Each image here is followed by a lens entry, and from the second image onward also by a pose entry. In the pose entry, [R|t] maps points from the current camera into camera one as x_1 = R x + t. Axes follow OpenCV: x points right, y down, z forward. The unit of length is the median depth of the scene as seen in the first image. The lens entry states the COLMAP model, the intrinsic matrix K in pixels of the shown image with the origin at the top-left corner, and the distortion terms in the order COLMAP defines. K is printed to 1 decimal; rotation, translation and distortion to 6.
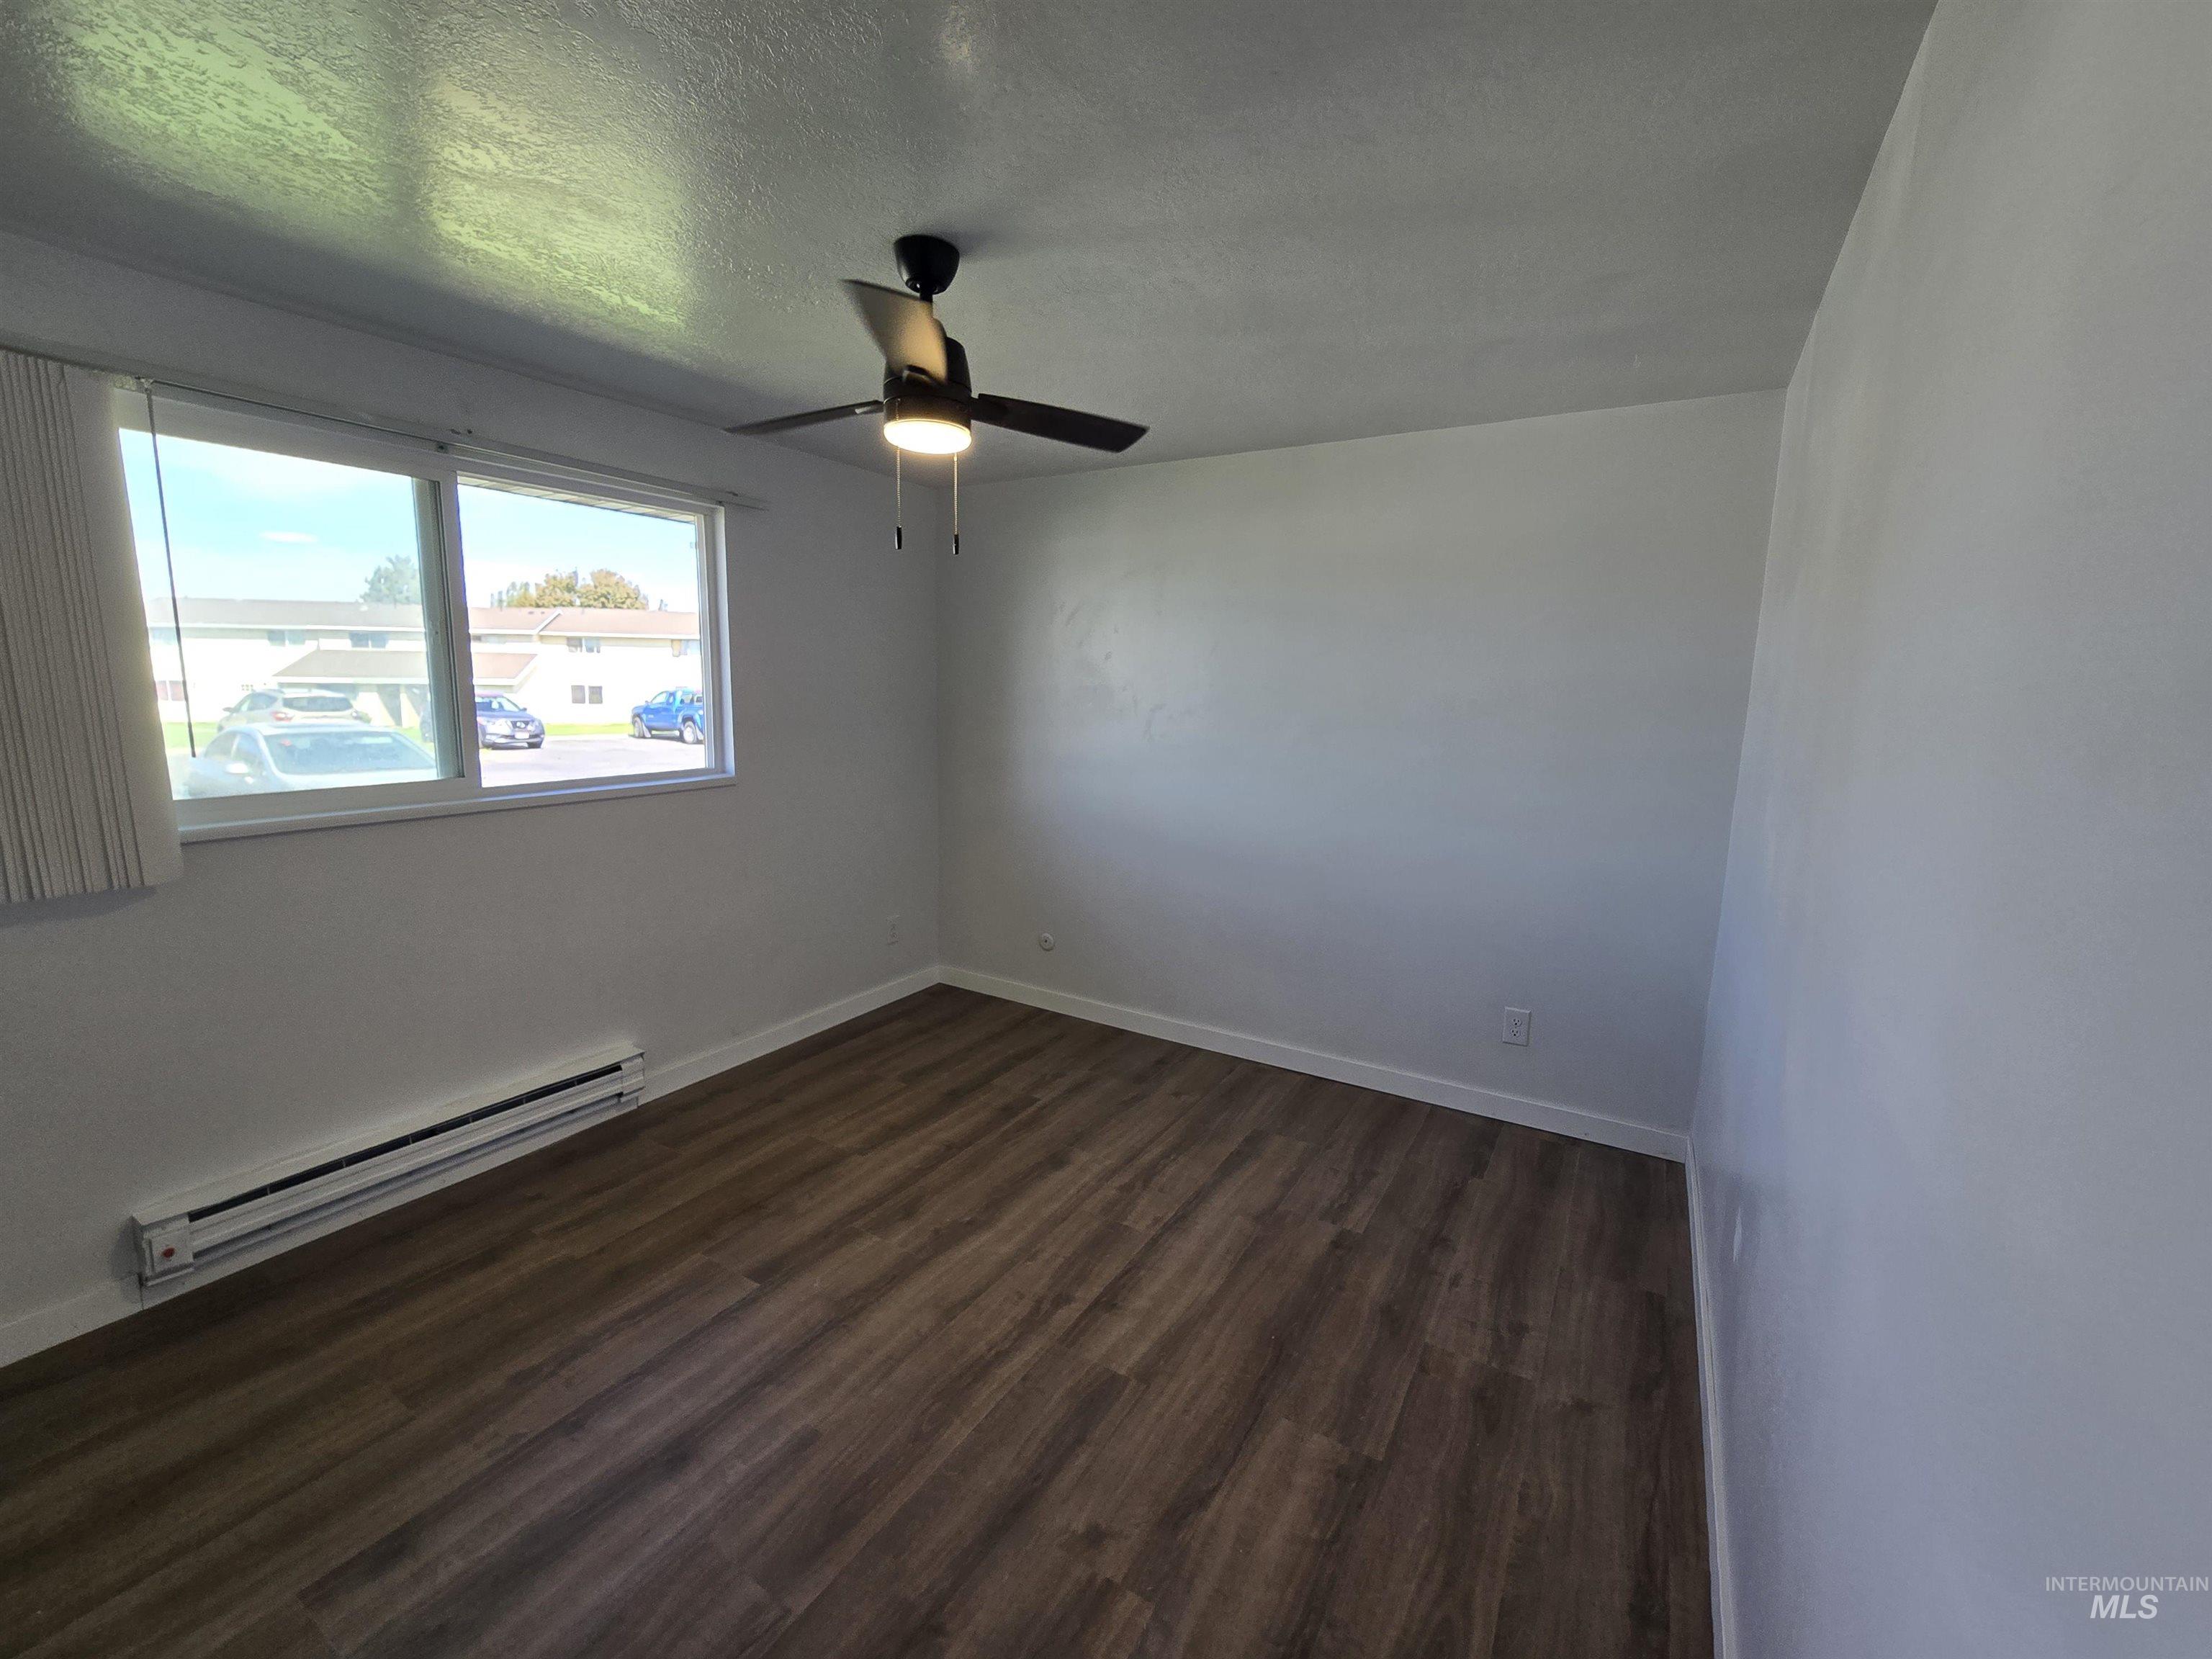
lens RADIAL K [[907.6, 0, 1098.8], [0, 907.6, 821.8], [0, 0, 1]] dist [-0.001698, 0.000554]
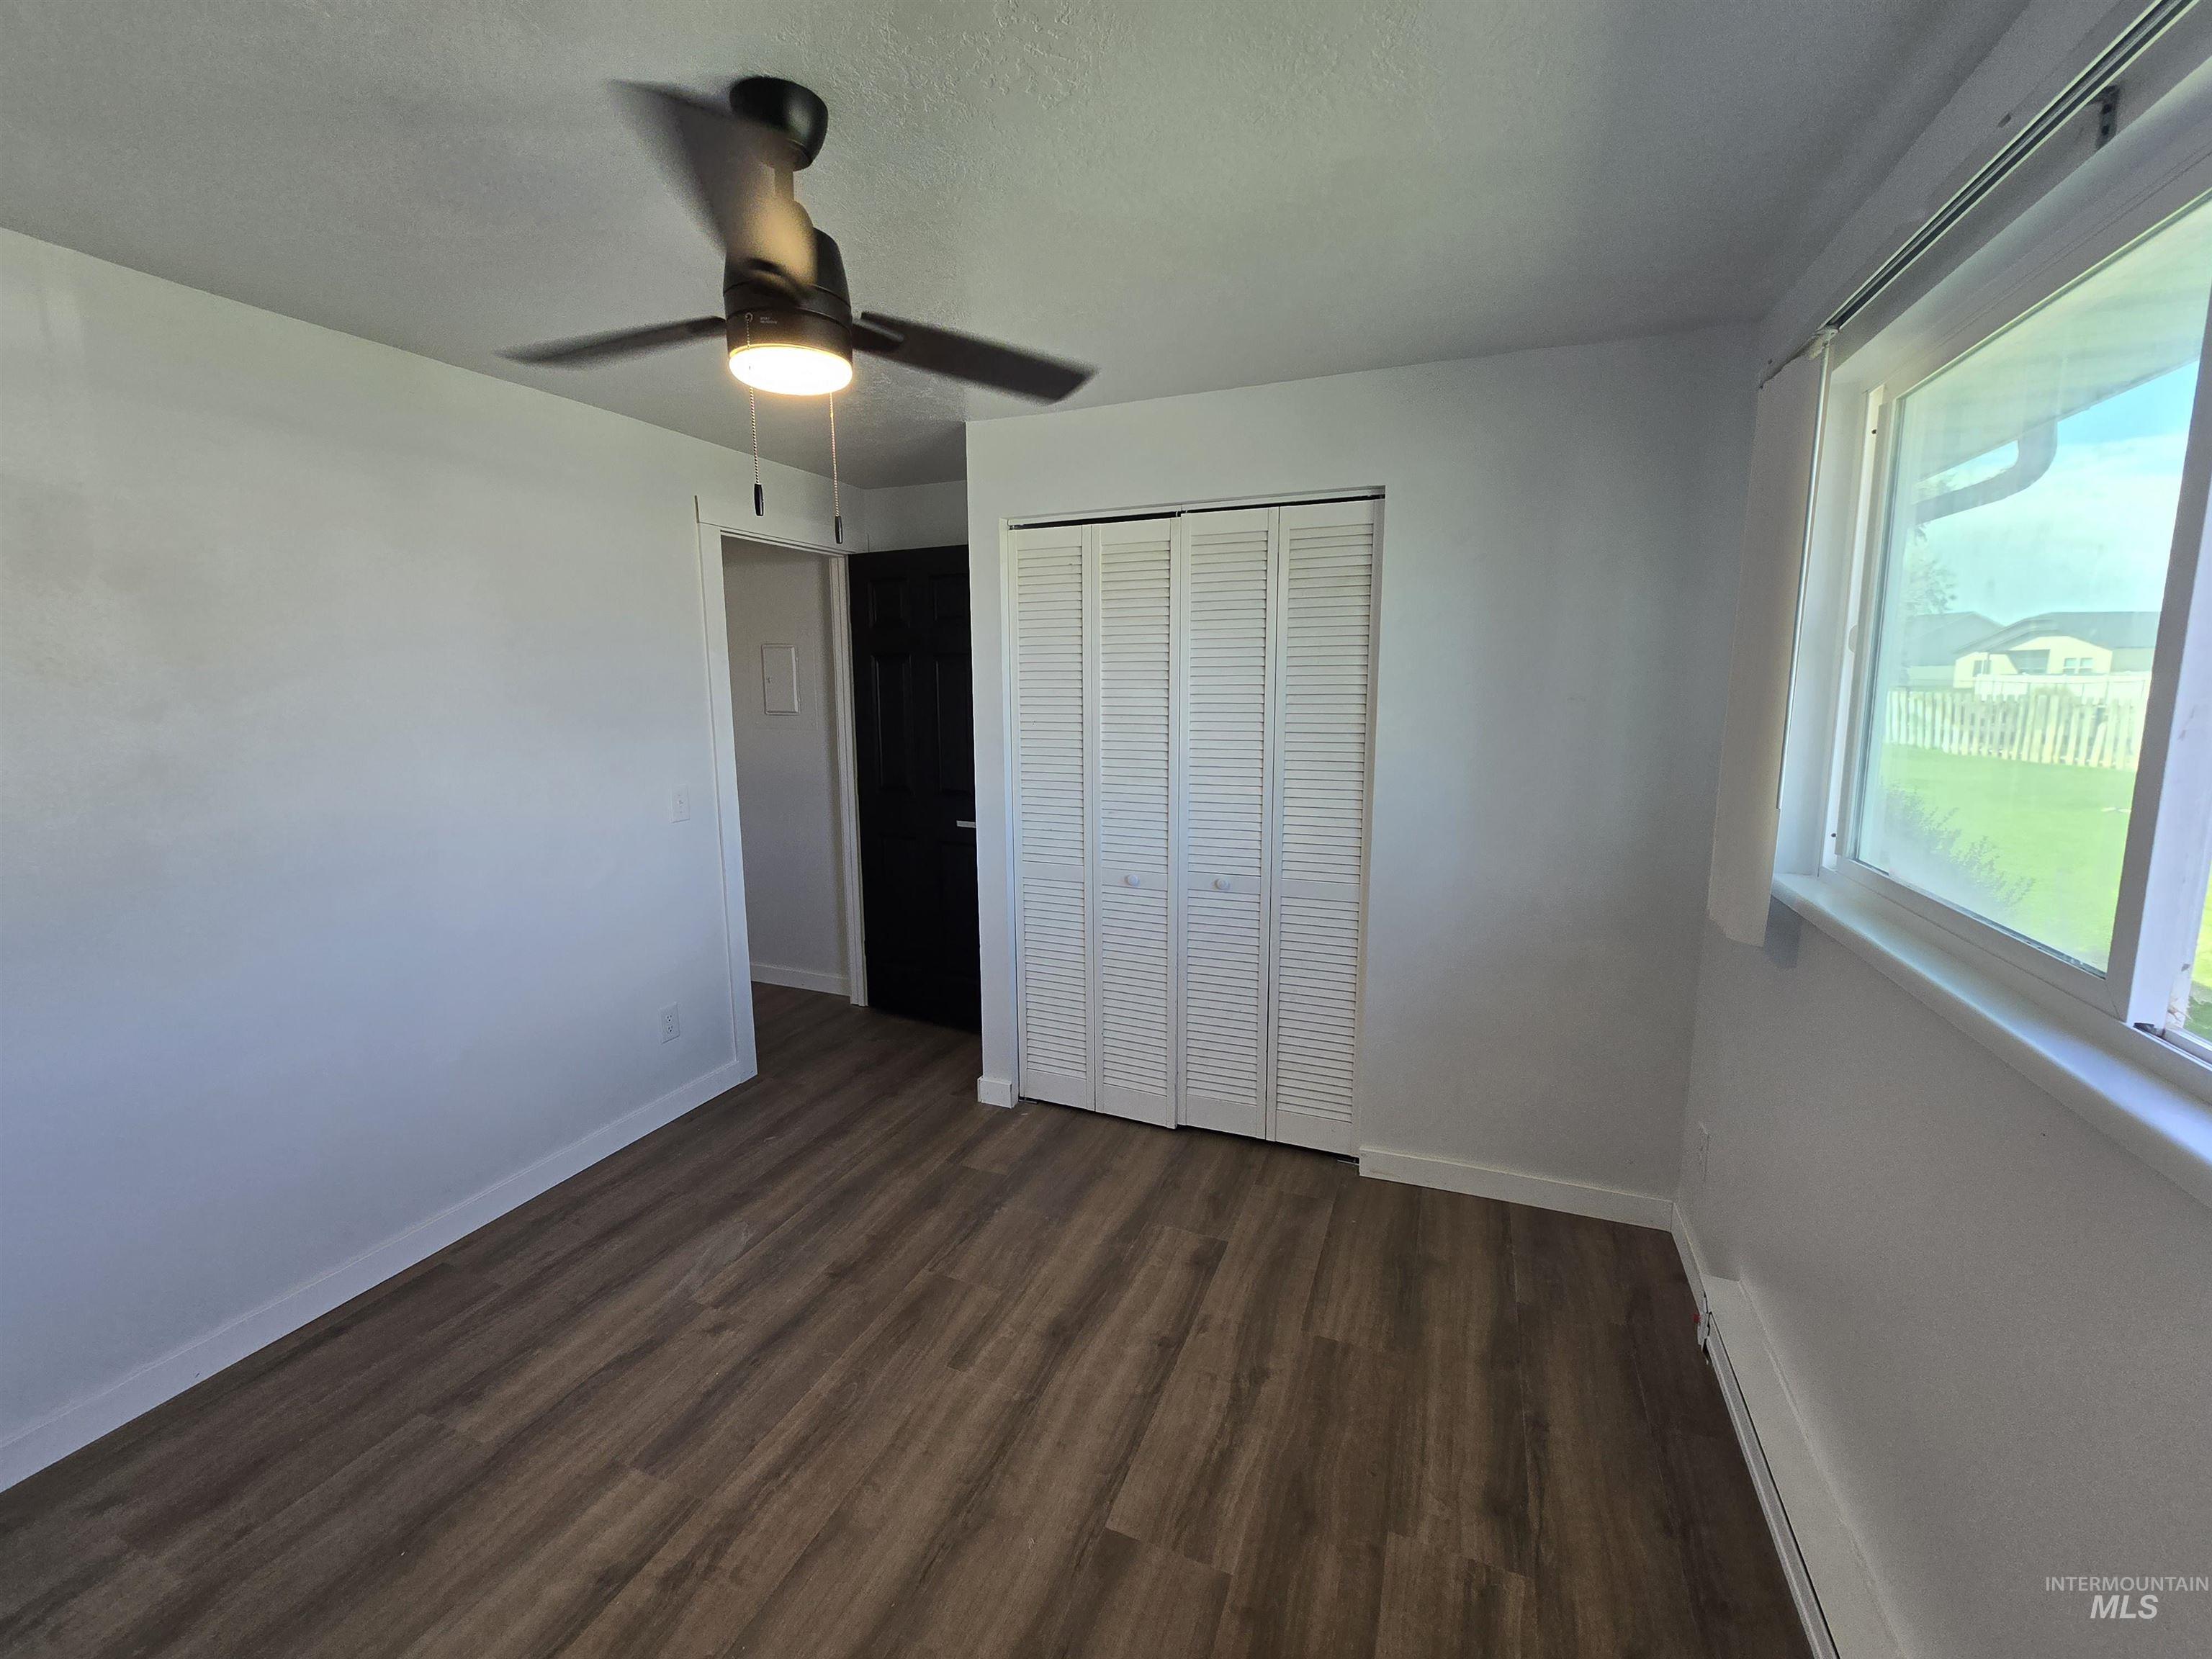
lens RADIAL K [[907.6, 0, 1104.8], [0, 907.6, 819.3], [0, 0, 1]] dist [-0.001698, 0.000554]
pose [[-0.987022, 0.016093, -0.159779, -0.306214], [-0.032915, 0.953569, 0.299372, -0.298516], [0.157178, 0.300746, -0.940663, 1.760657]]
